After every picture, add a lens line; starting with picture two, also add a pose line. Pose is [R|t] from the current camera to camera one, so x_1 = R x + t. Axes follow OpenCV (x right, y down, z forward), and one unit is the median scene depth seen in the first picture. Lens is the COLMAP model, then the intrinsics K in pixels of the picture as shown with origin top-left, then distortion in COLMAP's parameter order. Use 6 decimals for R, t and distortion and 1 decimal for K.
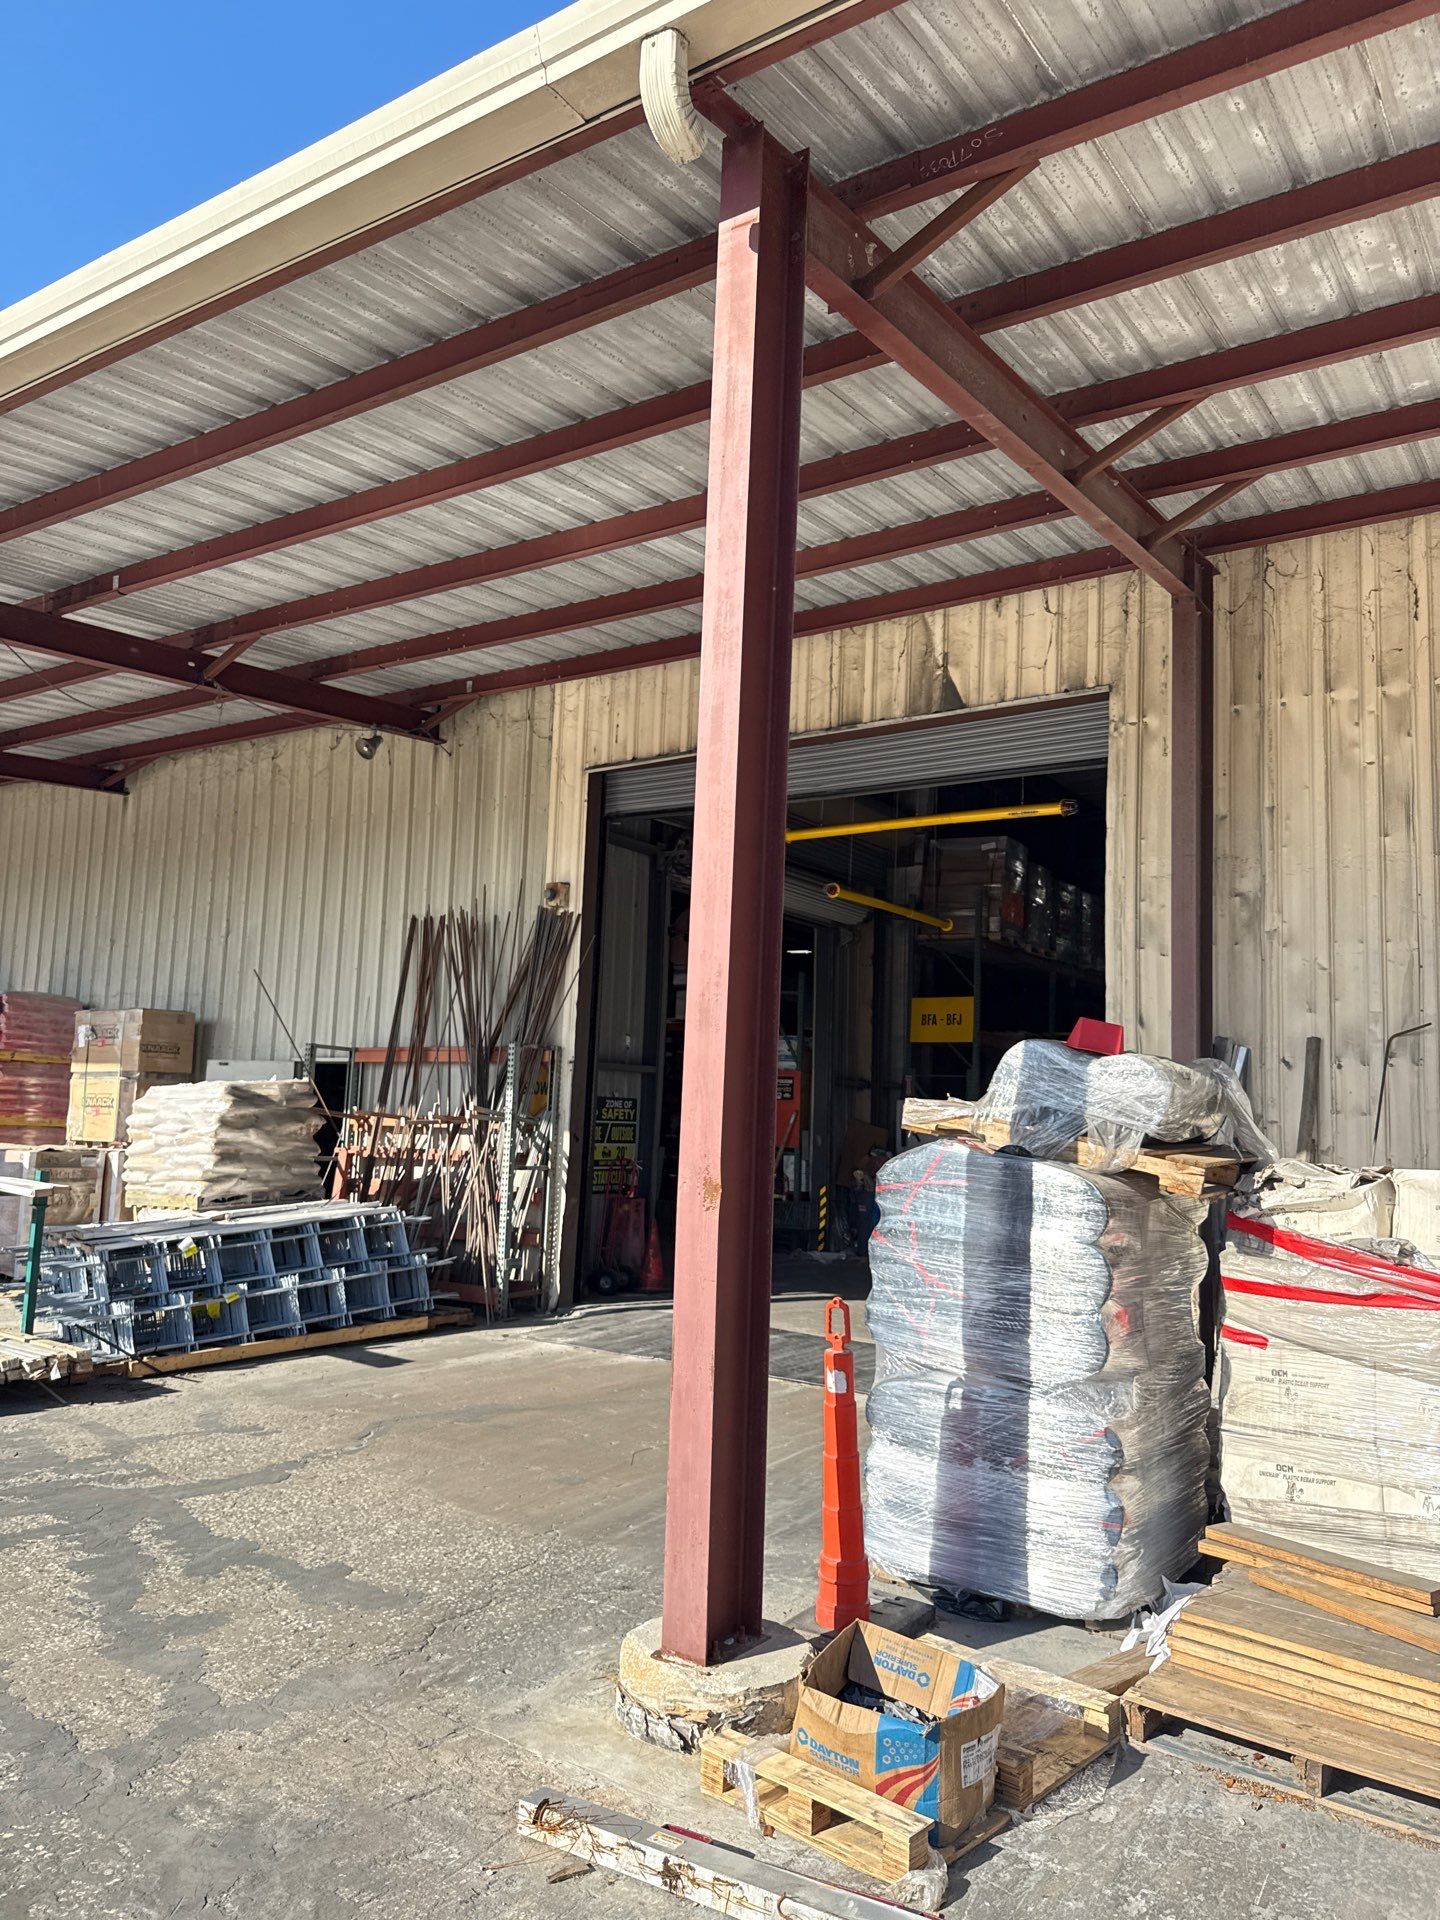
lens RADIAL K [[1459.5, 0, 720.8], [0, 1459.5, 913.7], [0, 0, 1]] dist [0.128415, -0.290082]
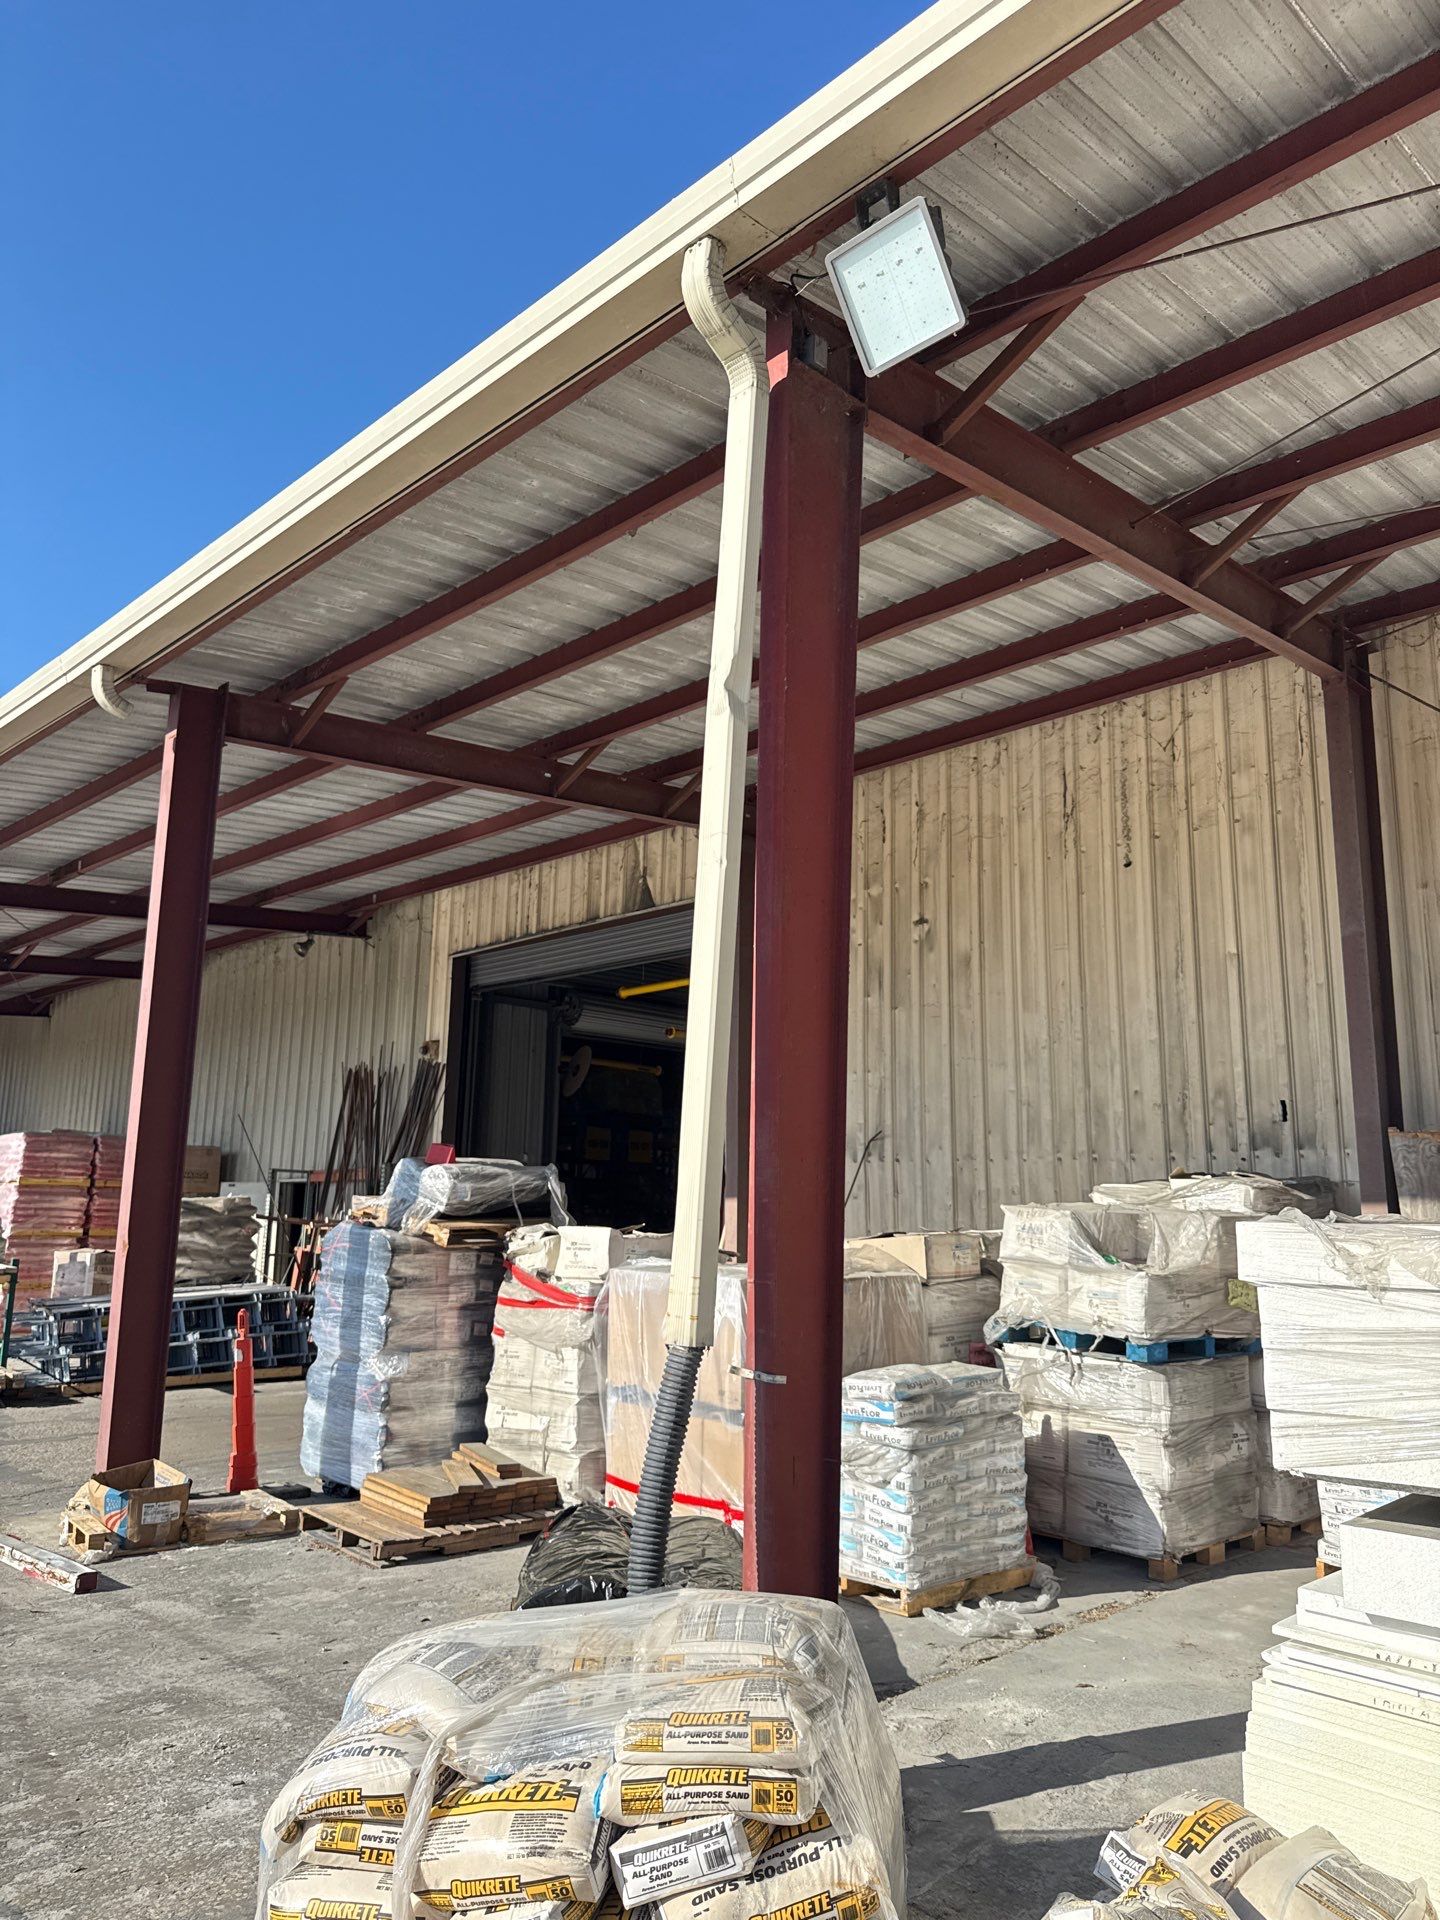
lens RADIAL K [[1539.6, 0, 719.6], [0, 1539.6, 927.8], [0, 0, 1]] dist [0.291170, -0.676808]
pose [[0.974028, -0.060646, -0.218156, 0.453359], [0.048840, 0.997056, -0.059113, -0.026962], [0.221099, 0.046923, 0.974122, -0.331611]]
